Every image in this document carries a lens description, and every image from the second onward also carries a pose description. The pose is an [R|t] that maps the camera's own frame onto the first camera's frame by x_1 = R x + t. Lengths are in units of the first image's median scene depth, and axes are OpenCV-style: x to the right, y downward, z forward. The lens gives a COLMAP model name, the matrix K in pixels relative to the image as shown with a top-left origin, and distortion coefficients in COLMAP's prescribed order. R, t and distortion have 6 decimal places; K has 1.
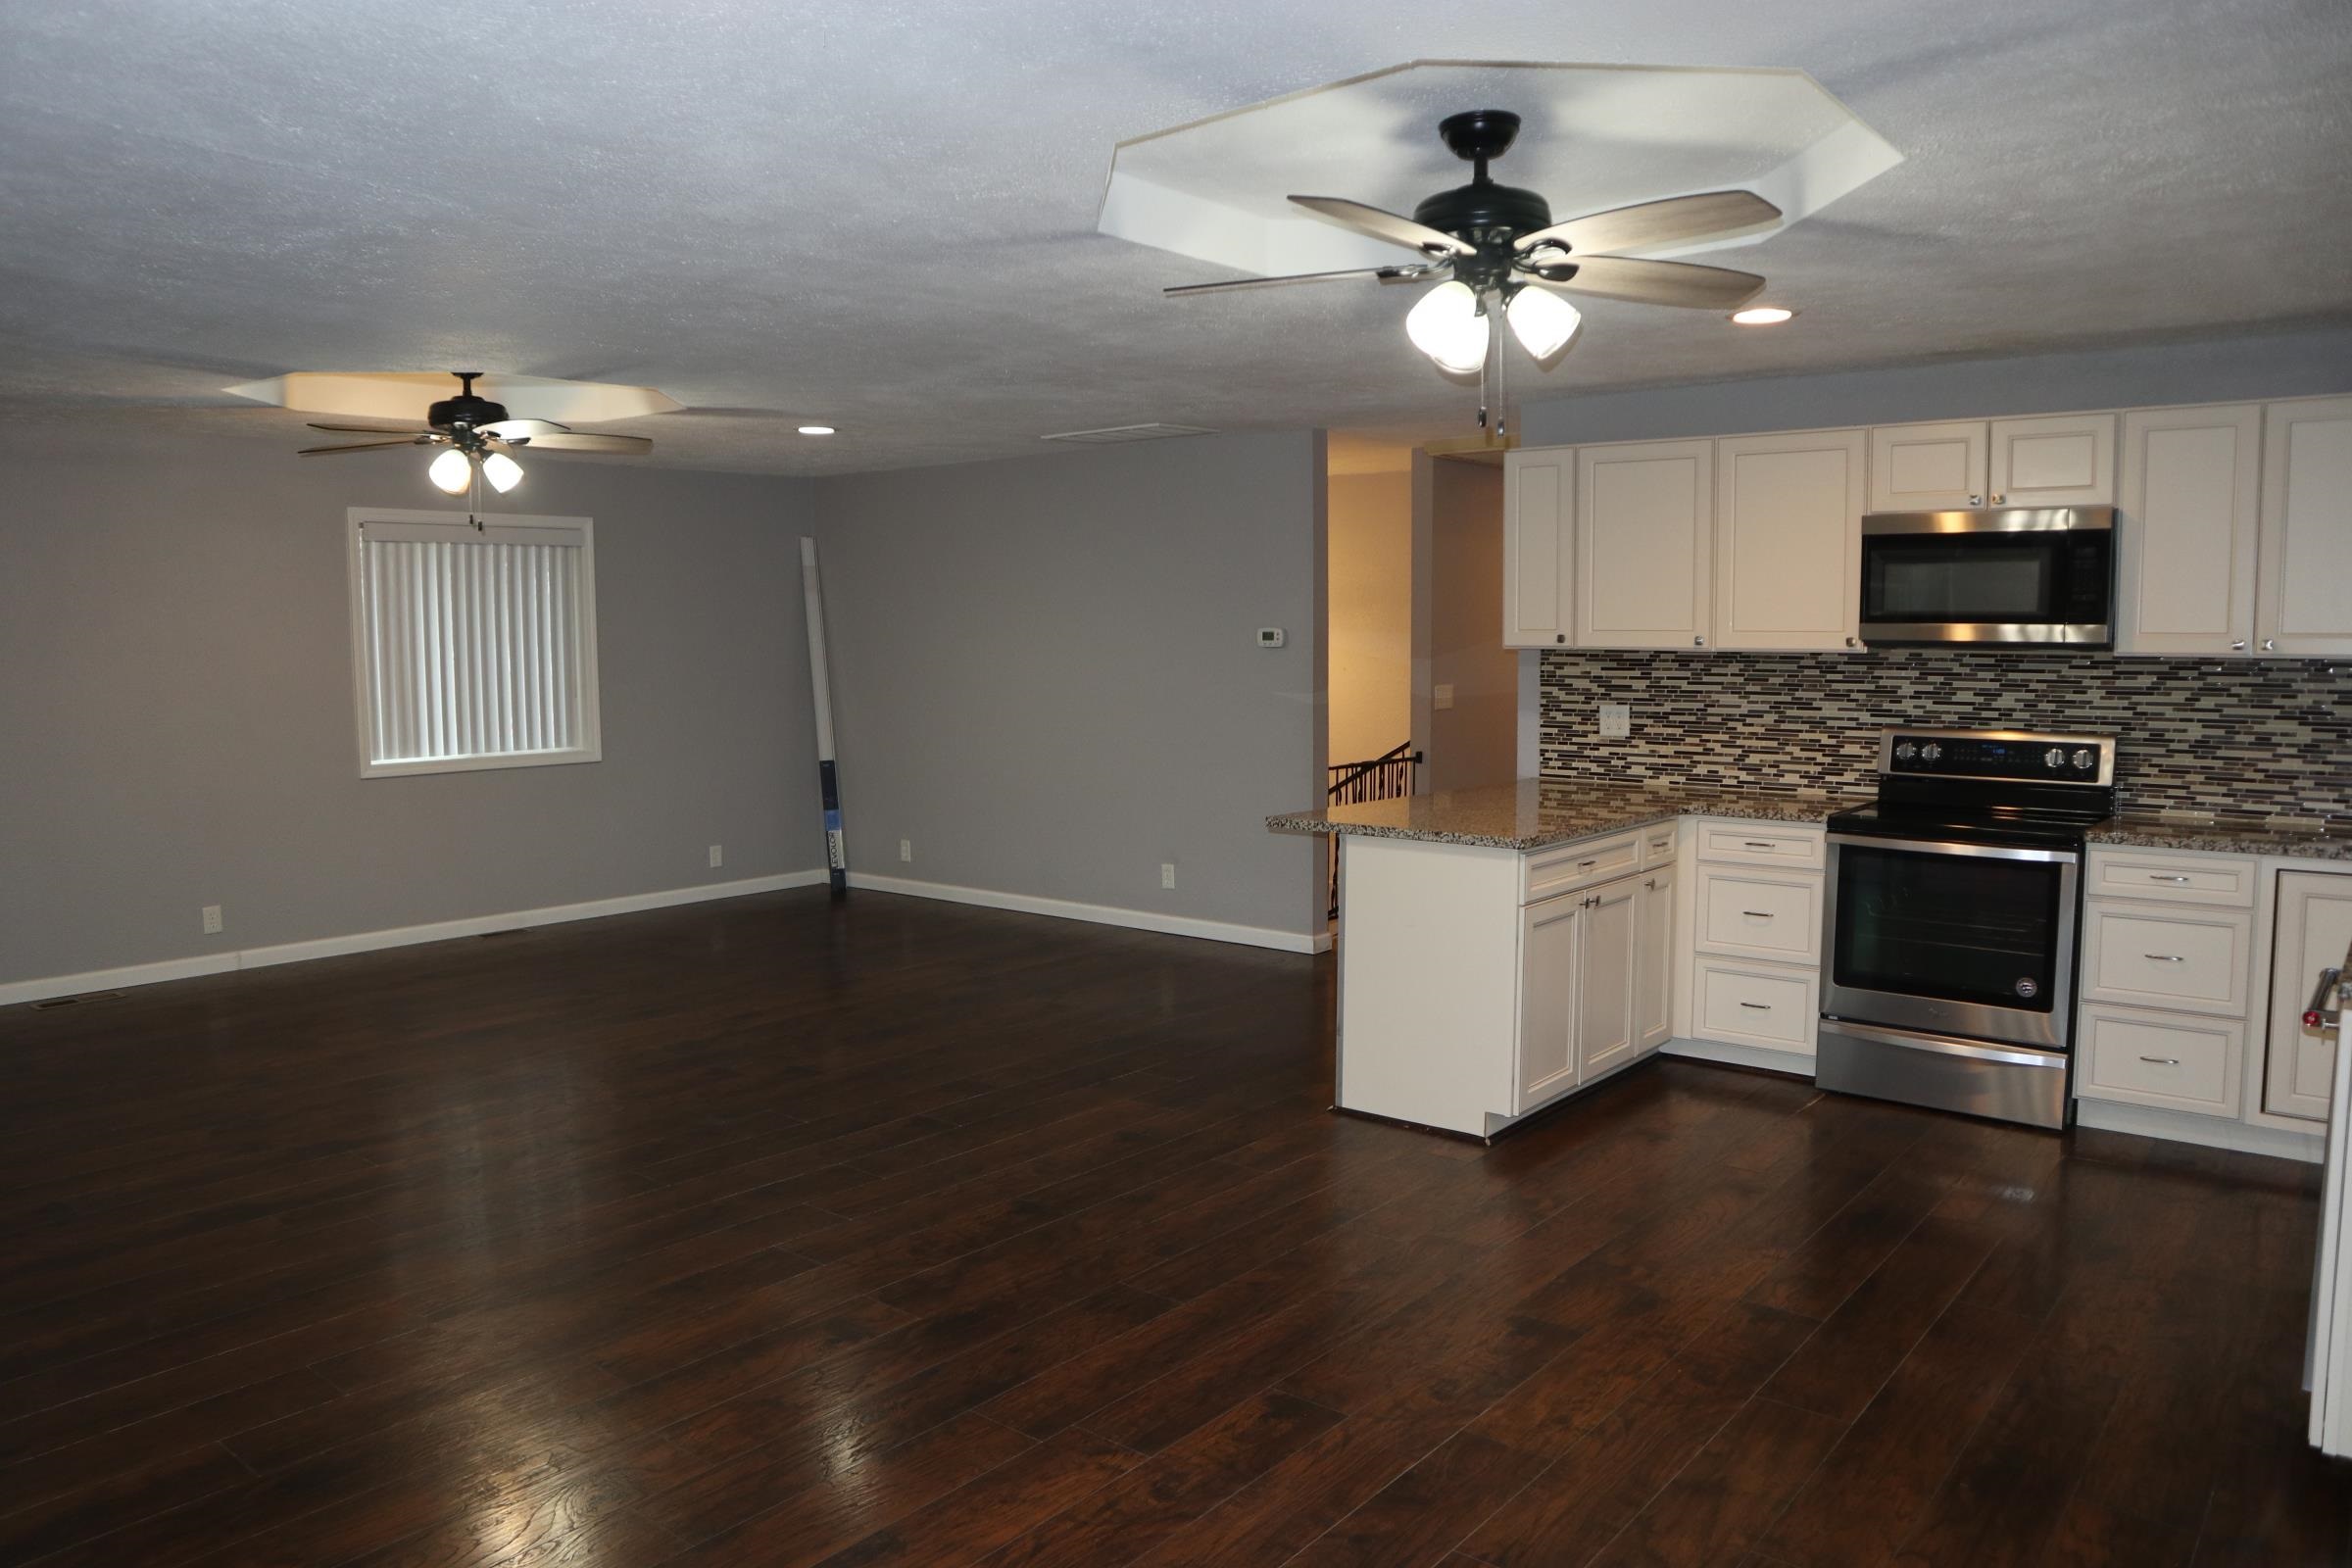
lens RADIAL K [[1713.7, 0, 1198.0], [0, 1713.7, 777.3], [0, 0, 1]] dist [-0.003040, 0.000408]
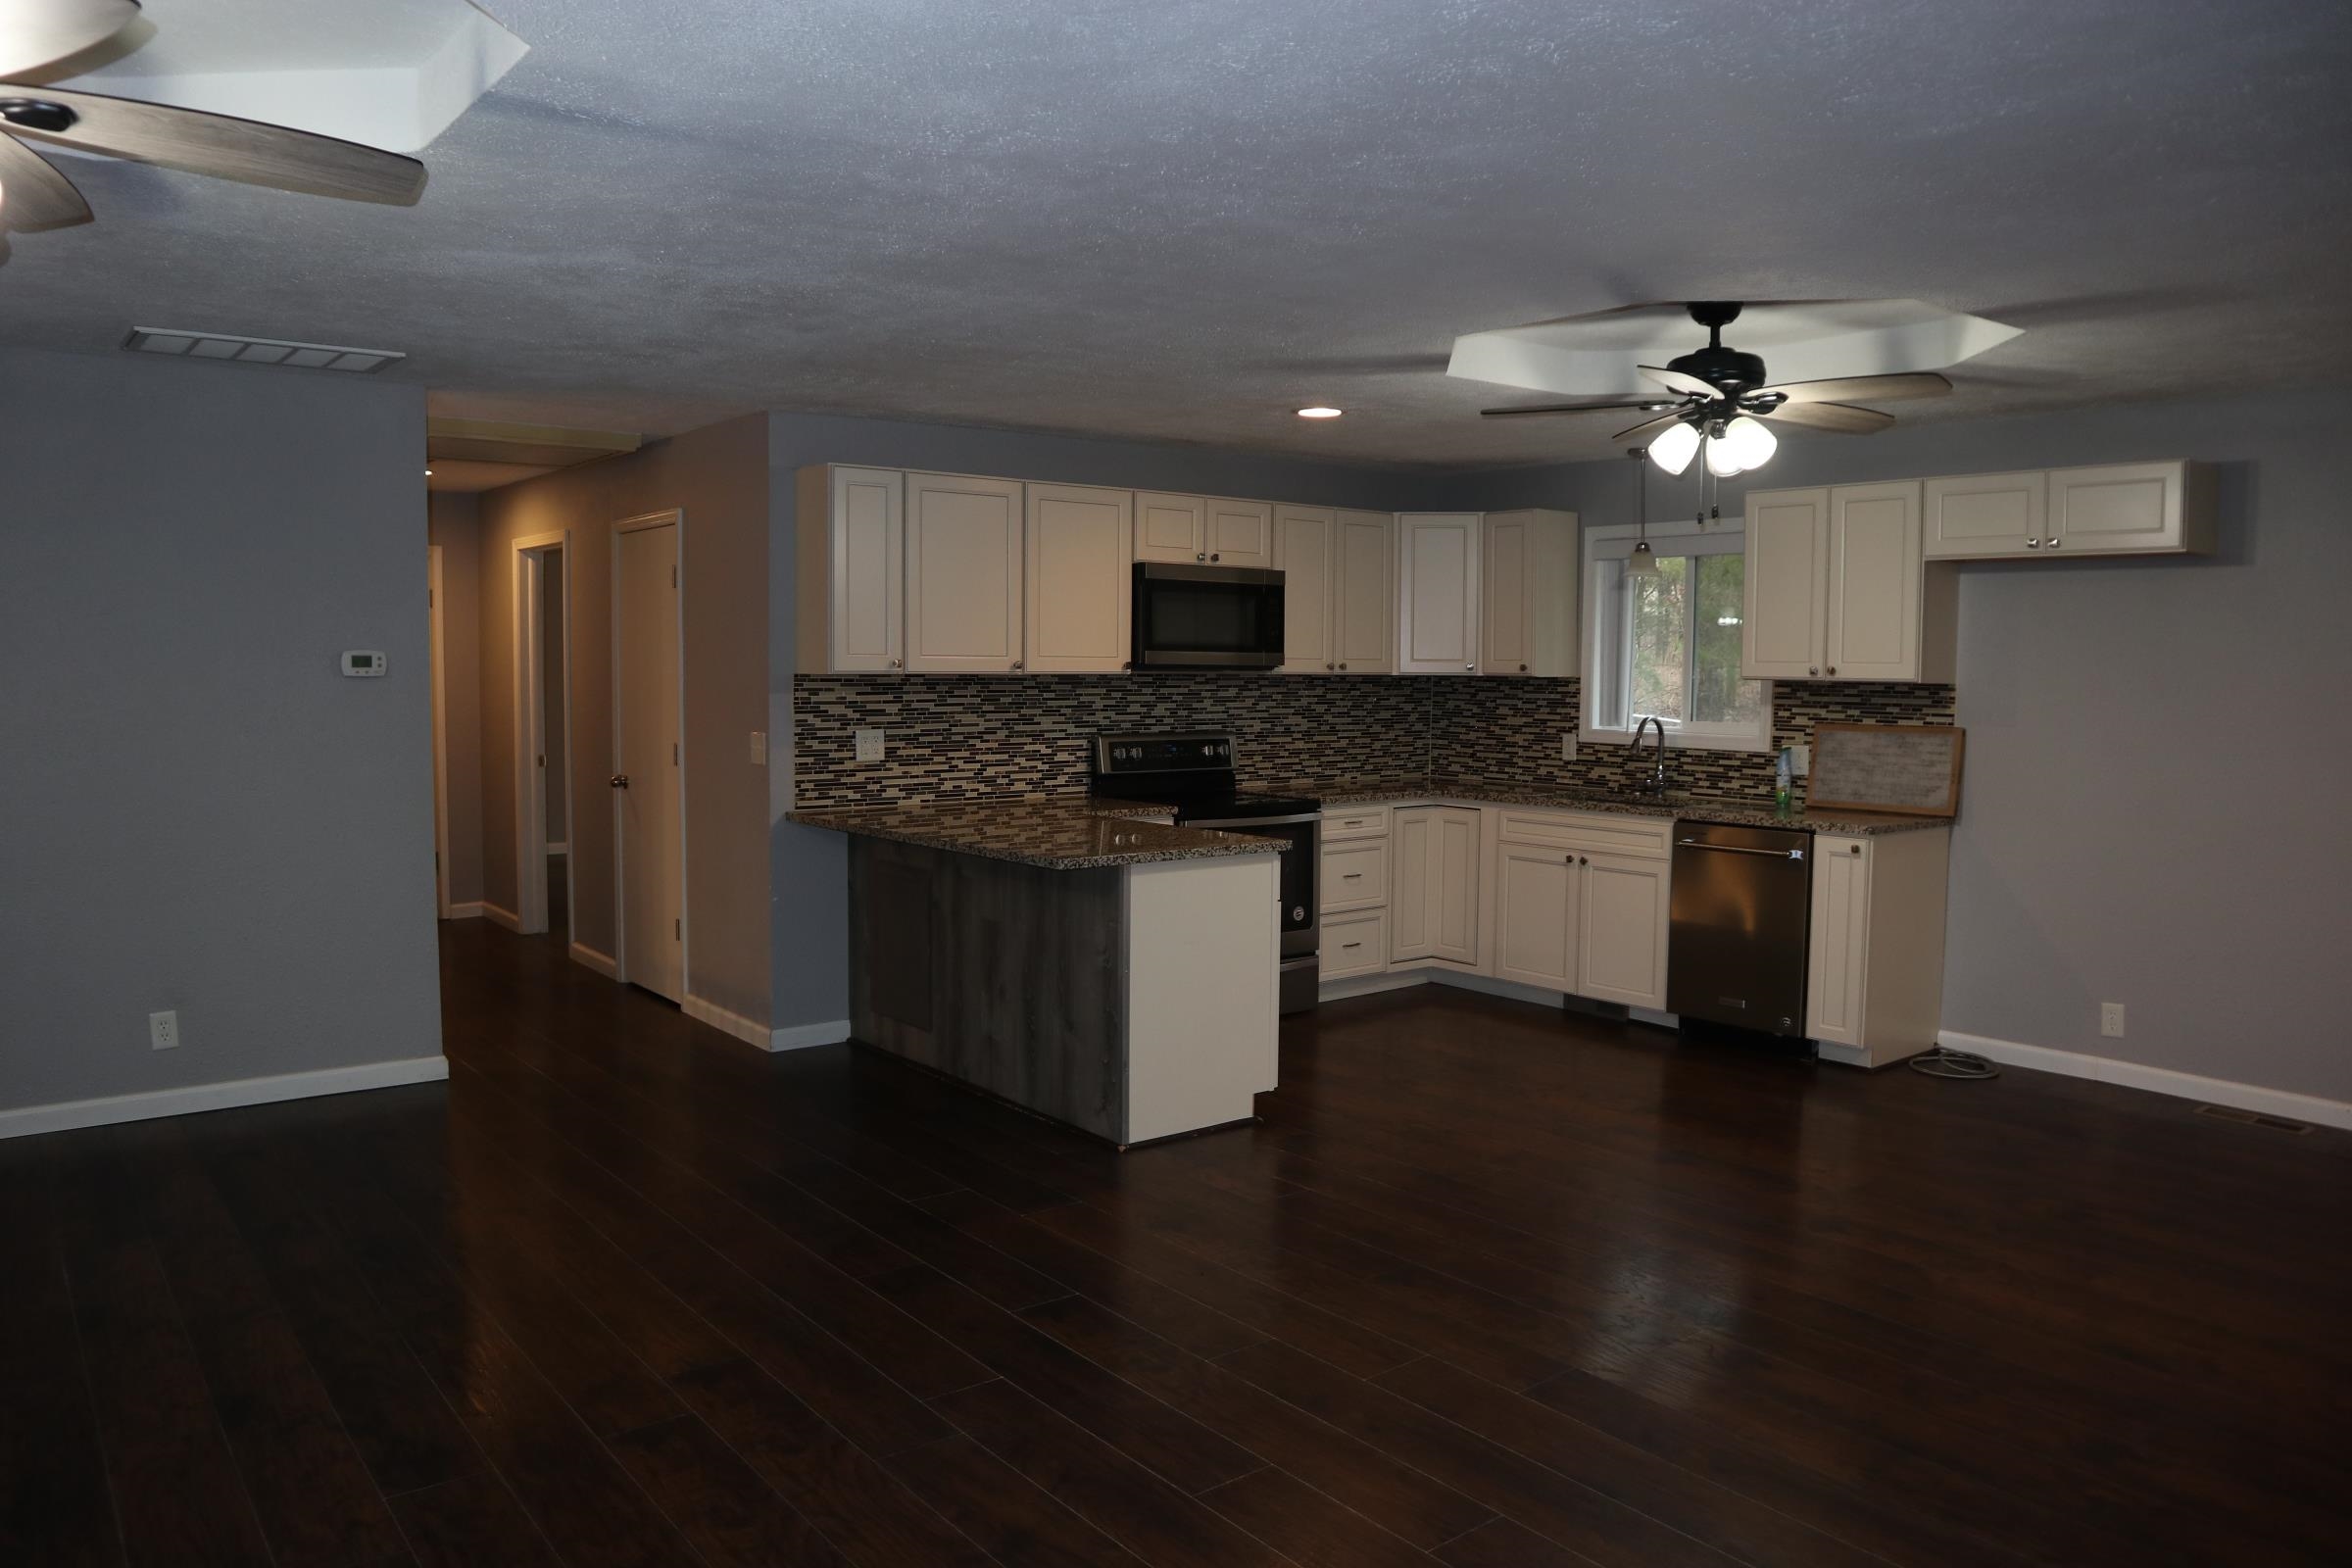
lens RADIAL K [[1713.7, 0, 1197.8], [0, 1713.7, 786.6], [0, 0, 1]] dist [-0.003040, 0.000408]
pose [[0.237143, -0.076058, 0.968493, -0.725008], [0.077228, 0.995251, 0.059250, -0.056966], [-0.968400, 0.060744, 0.241891, 0.610486]]
